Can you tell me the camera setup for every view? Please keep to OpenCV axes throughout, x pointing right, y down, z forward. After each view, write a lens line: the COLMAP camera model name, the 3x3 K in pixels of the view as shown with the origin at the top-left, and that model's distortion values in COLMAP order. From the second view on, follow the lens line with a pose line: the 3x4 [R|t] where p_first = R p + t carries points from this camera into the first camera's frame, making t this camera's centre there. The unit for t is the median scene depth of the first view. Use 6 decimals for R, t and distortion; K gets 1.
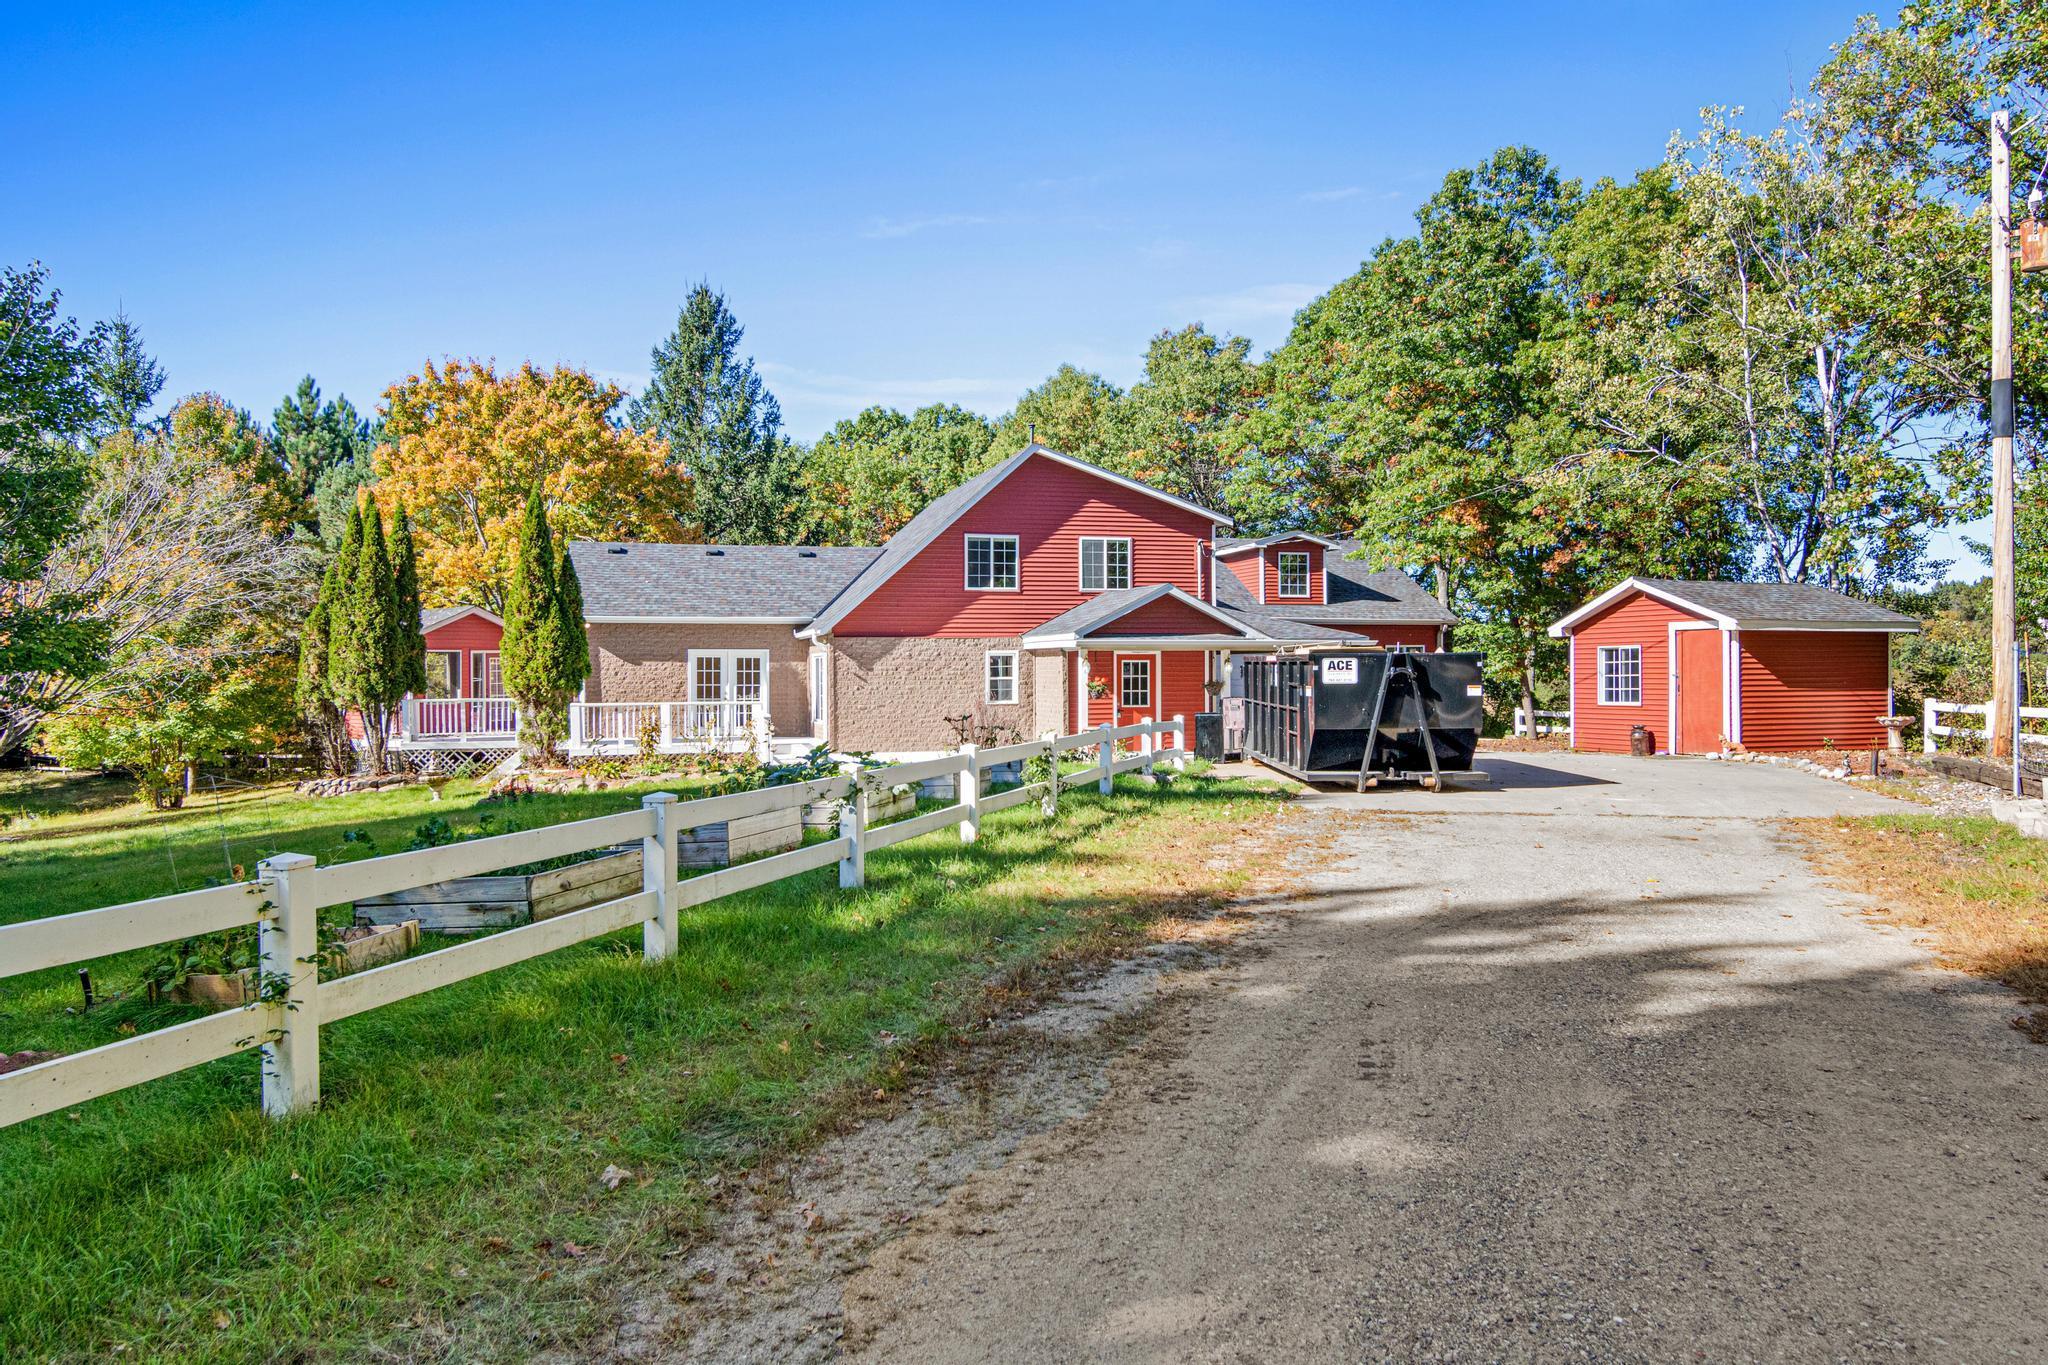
lens RADIAL K [[1045.0, 0, 1024.1], [0, 1045.0, 665.8], [0, 0, 1]] dist [-0.000061, 0.001124]
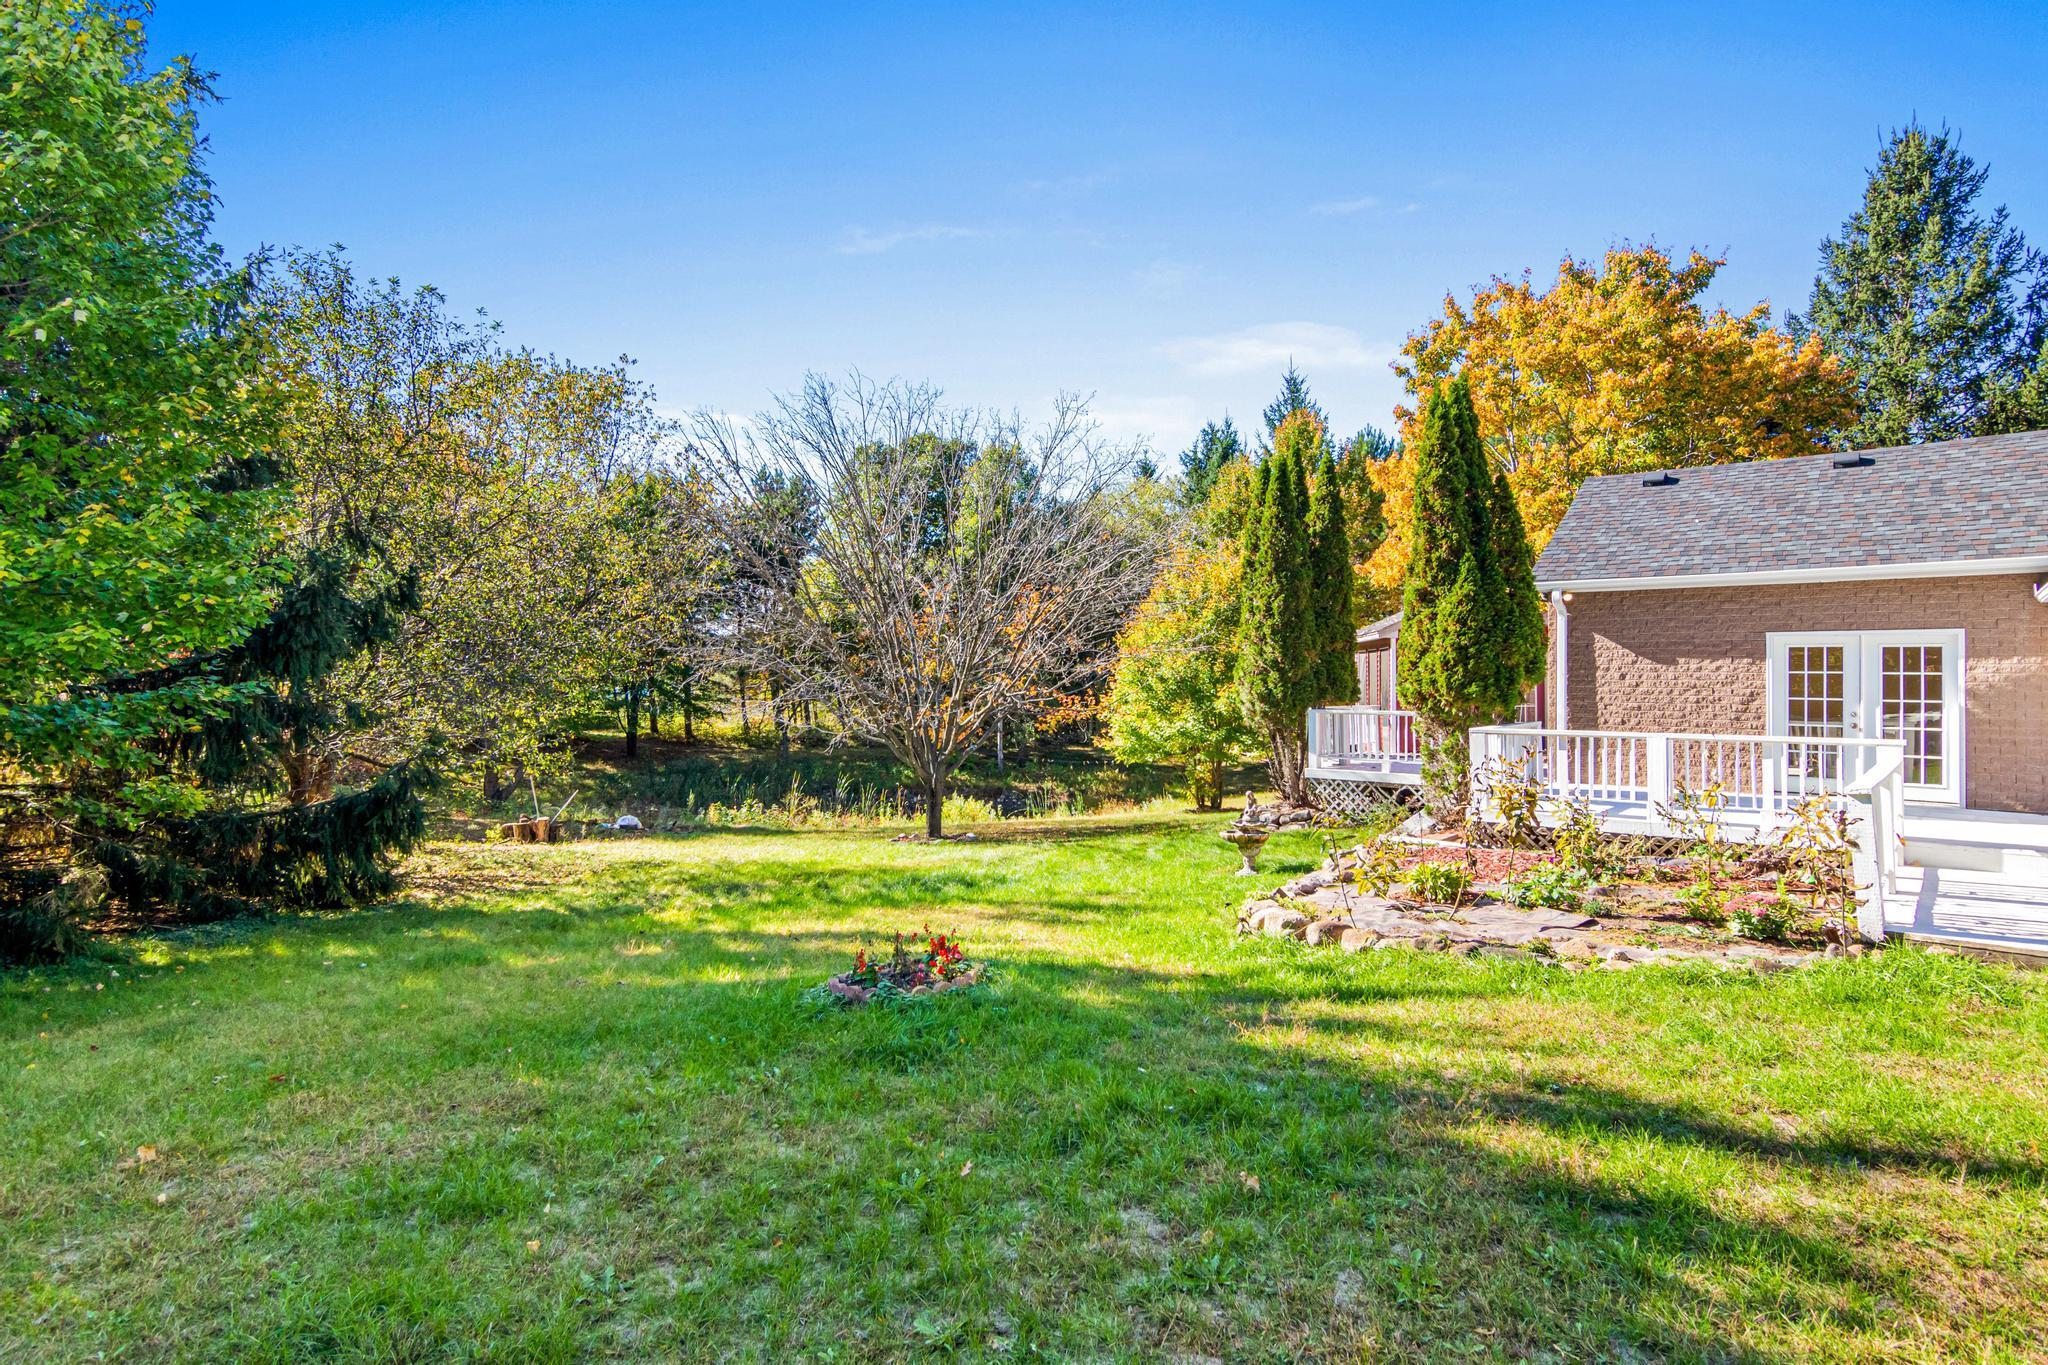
lens RADIAL K [[1045.0, 0, 1024.1], [0, 1045.0, 665.8], [0, 0, 1]] dist [-0.000061, 0.001124]
pose [[0.522066, -0.003640, -0.852897, -0.067324], [-0.001331, 0.999986, -0.005082, 0.005369], [0.852904, 0.003788, 0.522054, 0.435397]]
